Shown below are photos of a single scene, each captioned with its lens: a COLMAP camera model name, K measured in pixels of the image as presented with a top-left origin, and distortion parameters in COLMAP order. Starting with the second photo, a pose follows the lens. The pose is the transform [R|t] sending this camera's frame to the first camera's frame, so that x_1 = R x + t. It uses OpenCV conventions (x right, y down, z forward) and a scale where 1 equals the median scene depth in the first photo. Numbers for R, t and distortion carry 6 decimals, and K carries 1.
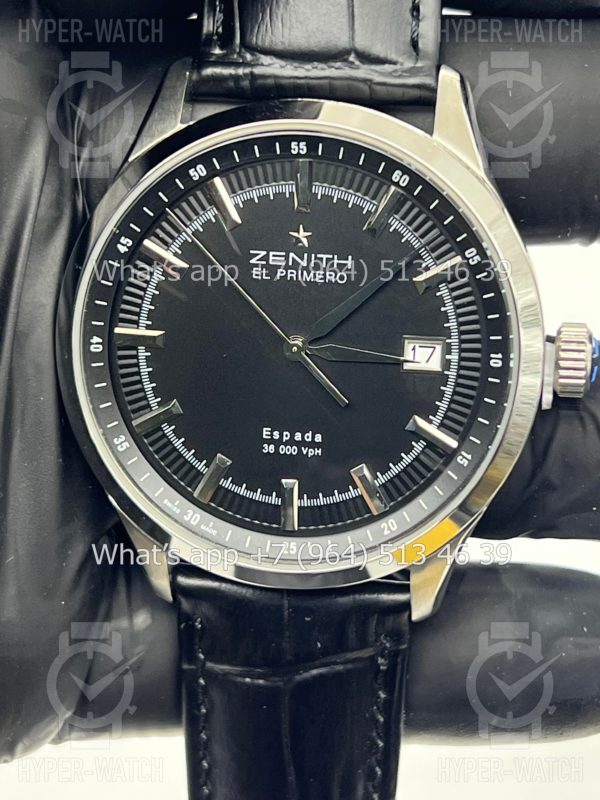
lens RADIAL K [[1786.2, 0, 298.8], [0, 1786.2, 393.6], [0, 0, 1]] dist [0.182211, 0.000000]
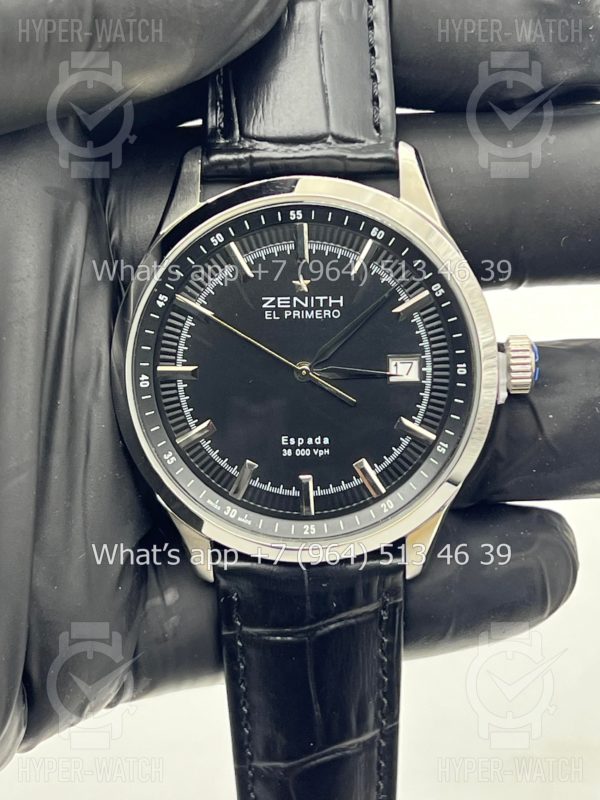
lens RADIAL K [[1786.2, 0, 304.3], [0, 1786.2, 399.6], [0, 0, 1]] dist [0.182211, 0.000000]
pose [[0.992512, -0.080611, 0.091766, -0.118786], [0.079831, 0.996734, 0.012145, -0.021048], [-0.092445, -0.004728, 0.995707, -0.260357]]
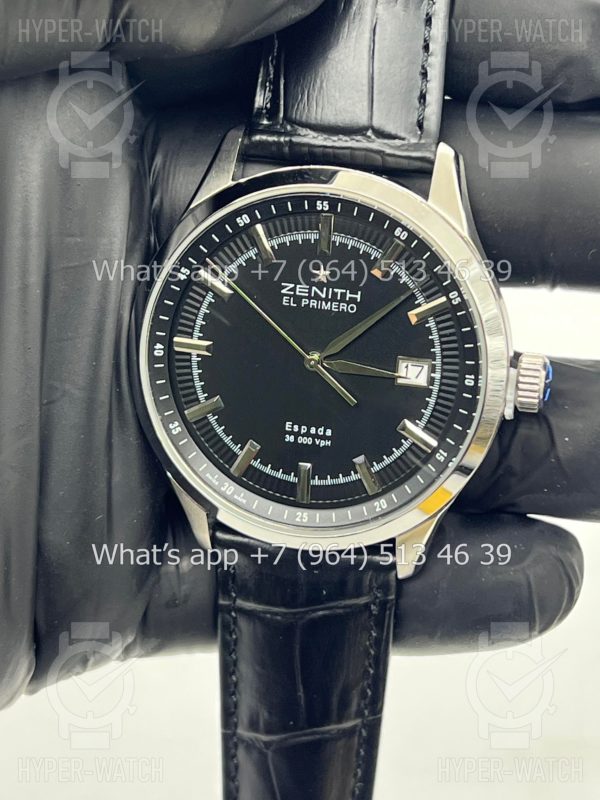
lens RADIAL K [[1786.2, 0, 299.9], [0, 1786.2, 406.9], [0, 0, 1]] dist [0.182211, 0.000000]
pose [[0.996713, 0.052075, -0.062057, 0.068785], [-0.048305, 0.996981, 0.060787, -0.069811], [0.065035, -0.057590, 0.996220, -0.266835]]
